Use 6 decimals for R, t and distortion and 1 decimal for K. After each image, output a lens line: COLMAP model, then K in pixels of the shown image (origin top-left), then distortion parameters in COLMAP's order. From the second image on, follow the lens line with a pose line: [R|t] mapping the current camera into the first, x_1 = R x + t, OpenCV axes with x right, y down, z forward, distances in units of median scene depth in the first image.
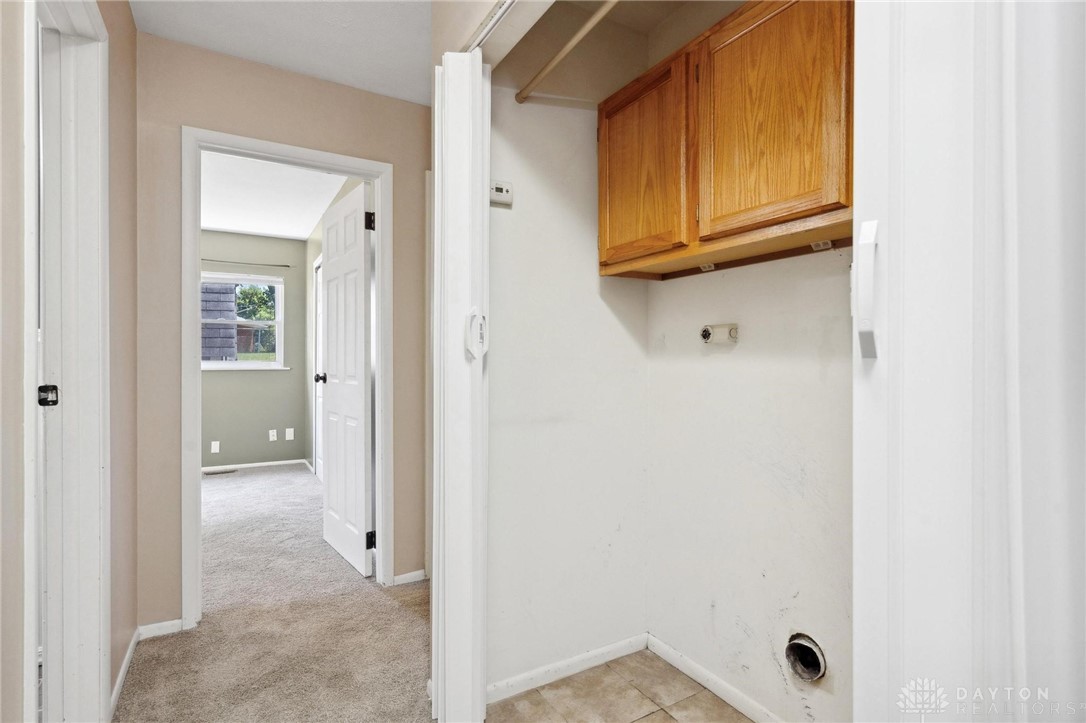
lens RADIAL K [[536.3, 0, 542.8], [0, 536.3, 360.5], [0, 0, 1]] dist [0.001031, 0.000027]
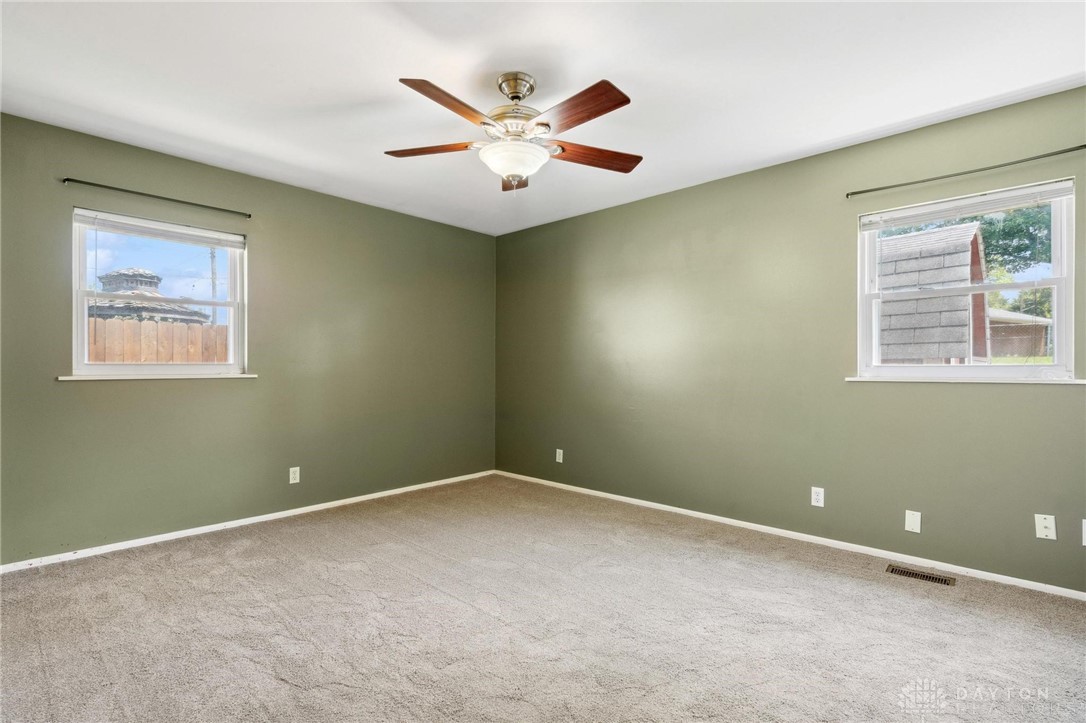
lens RADIAL K [[496.7, 0, 543.2], [0, 496.7, 364.3], [0, 0, 1]] dist [-0.001090, -0.000583]
pose [[0.274244, -0.004775, -0.961648, -0.204266], [-0.000543, 0.999987, -0.005120, 0.002296], [0.961660, 0.001926, 0.274238, 0.452515]]
